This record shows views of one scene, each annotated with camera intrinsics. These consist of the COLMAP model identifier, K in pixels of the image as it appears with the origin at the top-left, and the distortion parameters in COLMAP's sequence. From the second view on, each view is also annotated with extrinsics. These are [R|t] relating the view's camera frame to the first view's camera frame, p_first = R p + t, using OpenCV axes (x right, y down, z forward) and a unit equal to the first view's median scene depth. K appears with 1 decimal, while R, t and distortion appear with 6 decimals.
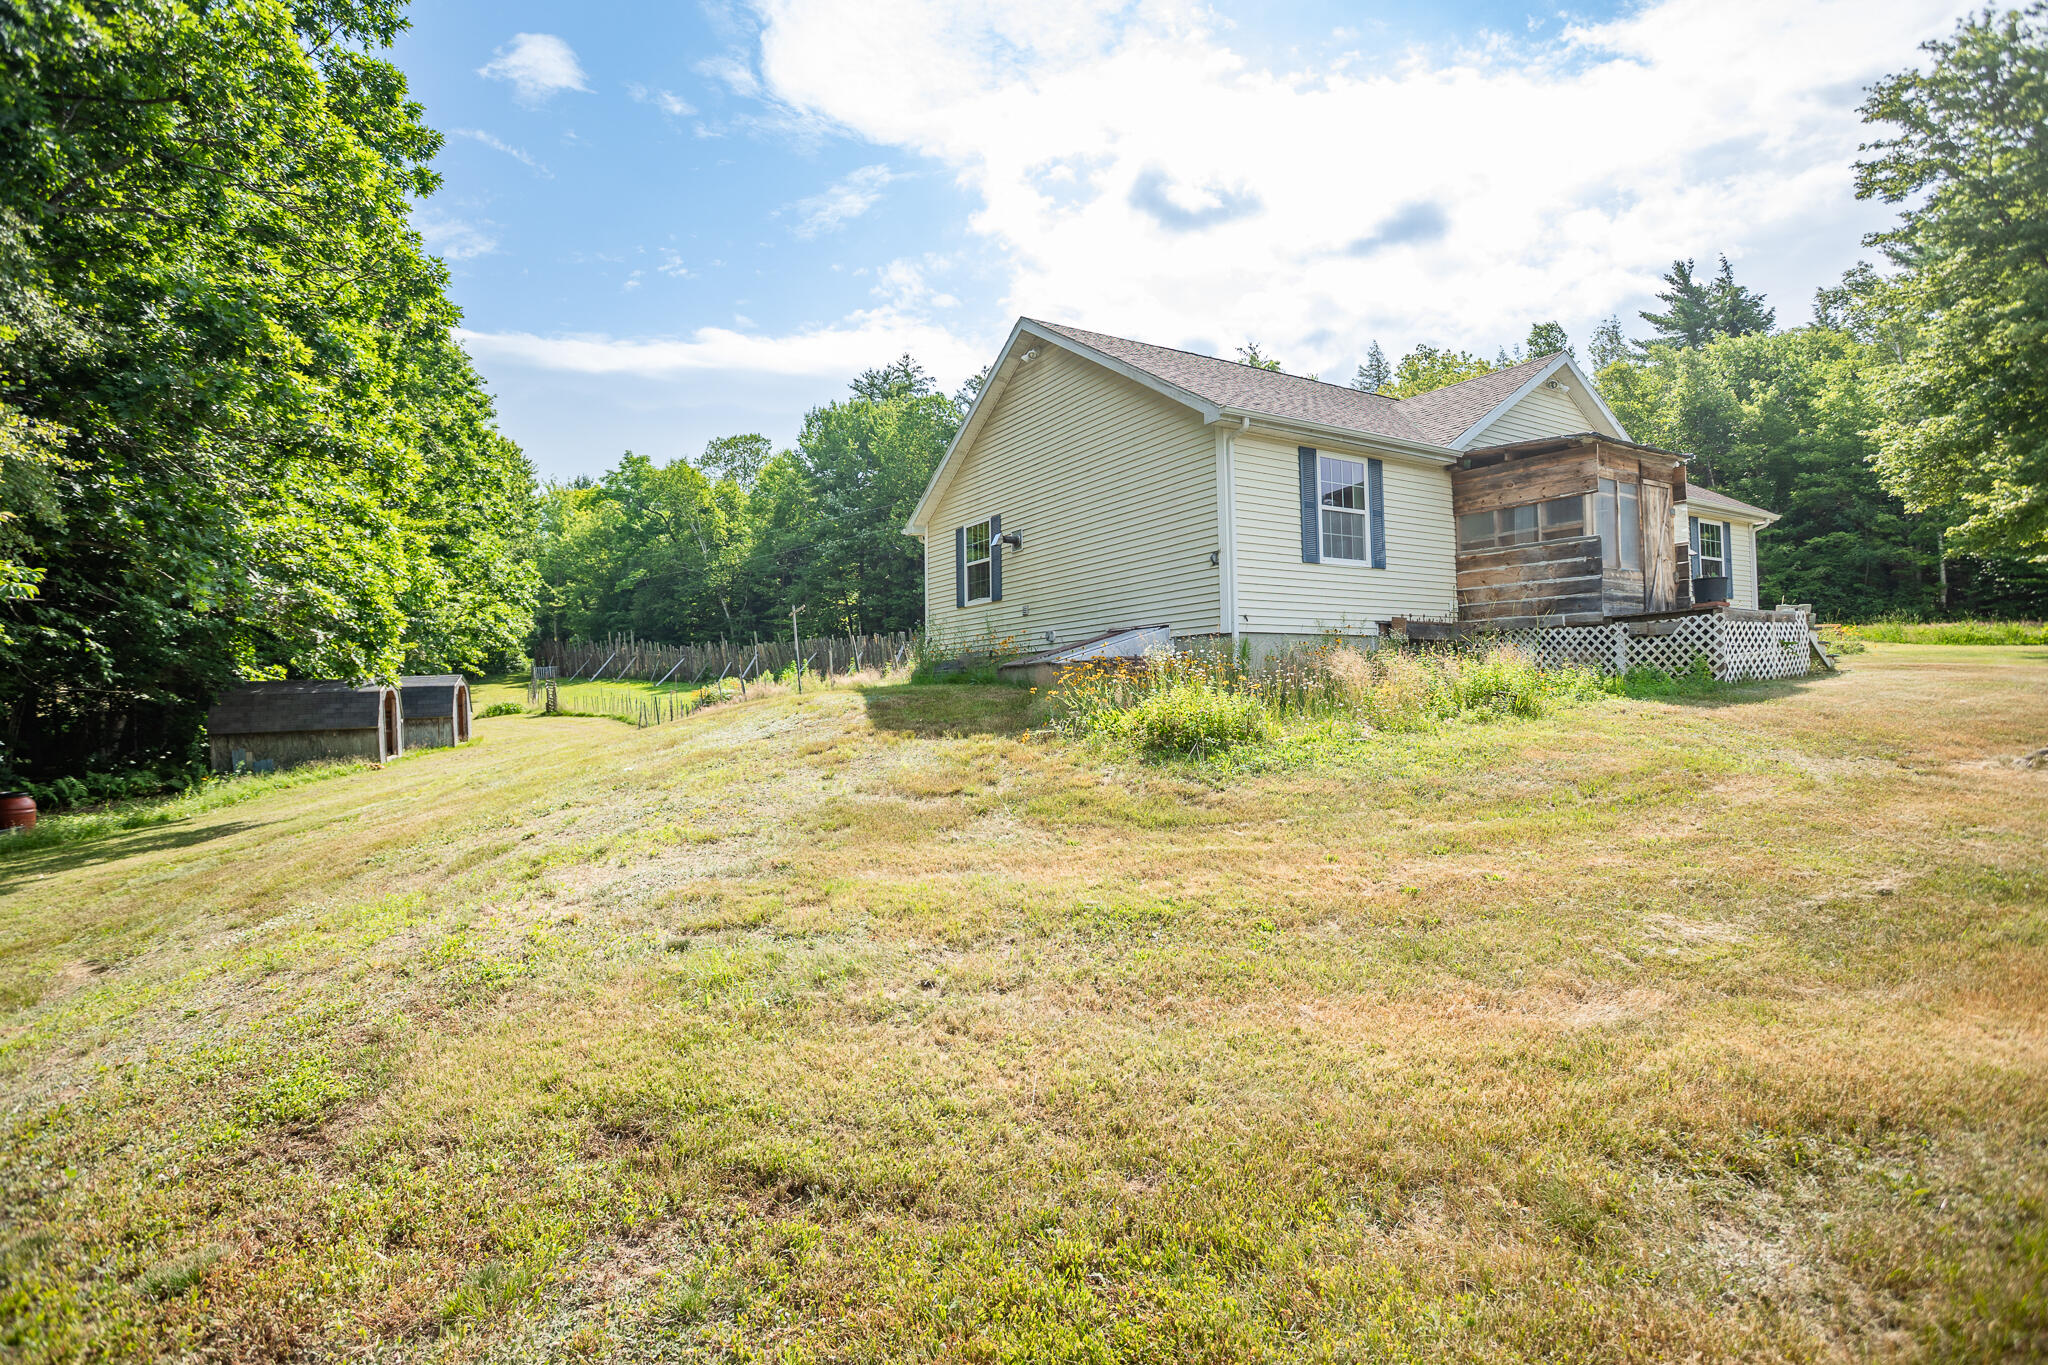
lens RADIAL K [[1002.0, 0, 1022.8], [0, 1002.0, 698.6], [0, 0, 1]] dist [-0.097648, 0.054369]
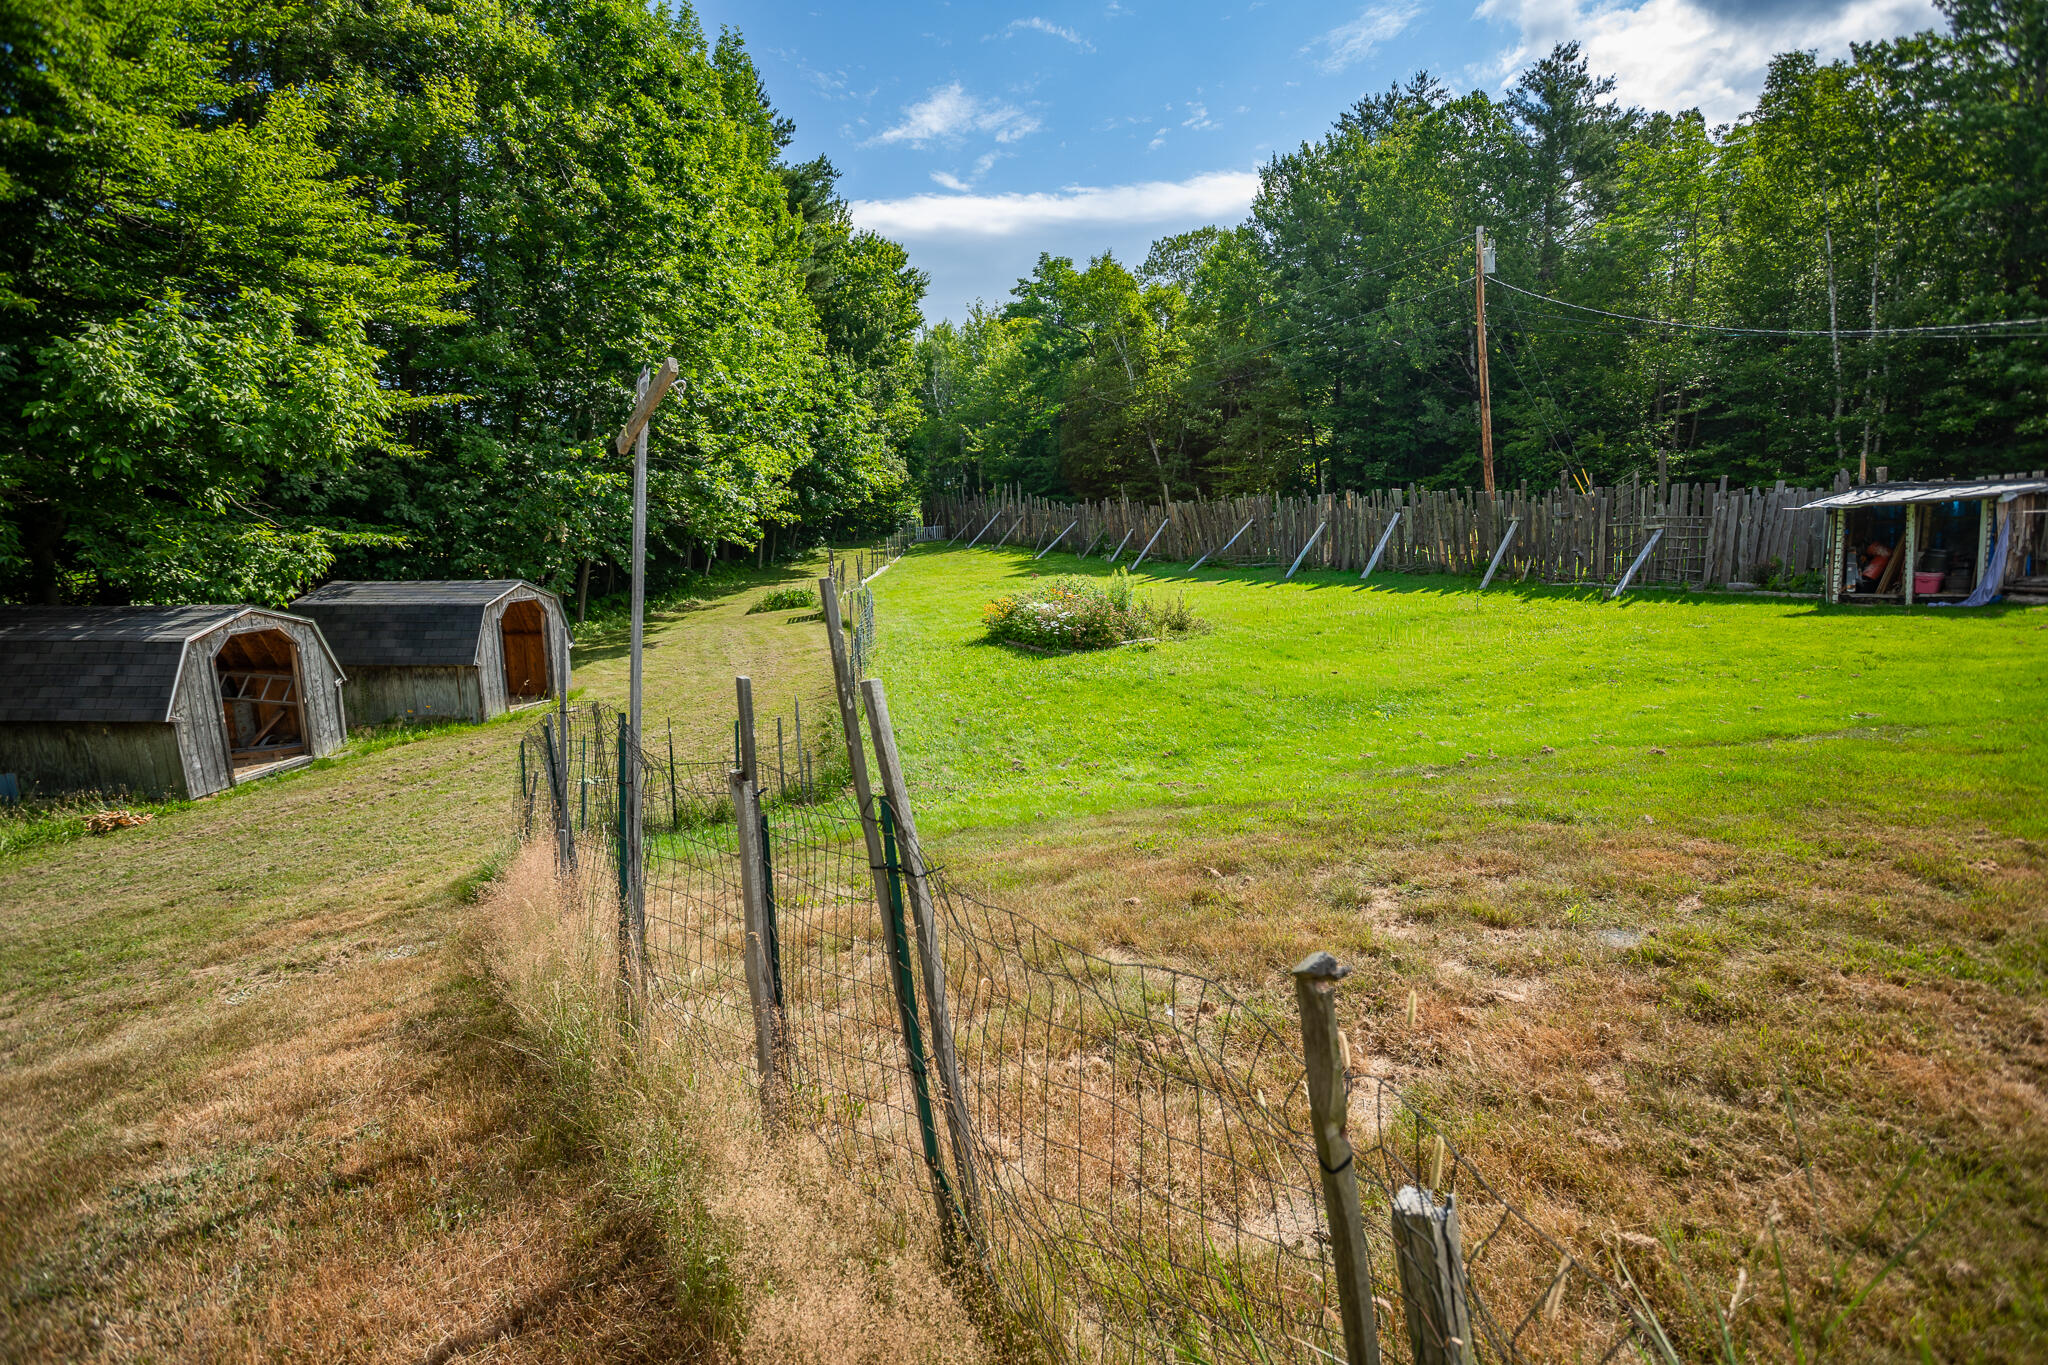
lens RADIAL K [[1002.0, 0, 1022.8], [0, 1002.0, 698.6], [0, 0, 1]] dist [-0.097648, 0.054369]
pose [[0.893151, 0.091733, -0.440302, -0.042764], [-0.024484, 0.987444, 0.156061, -0.025237], [0.449089, -0.128606, 0.884183, 0.317903]]
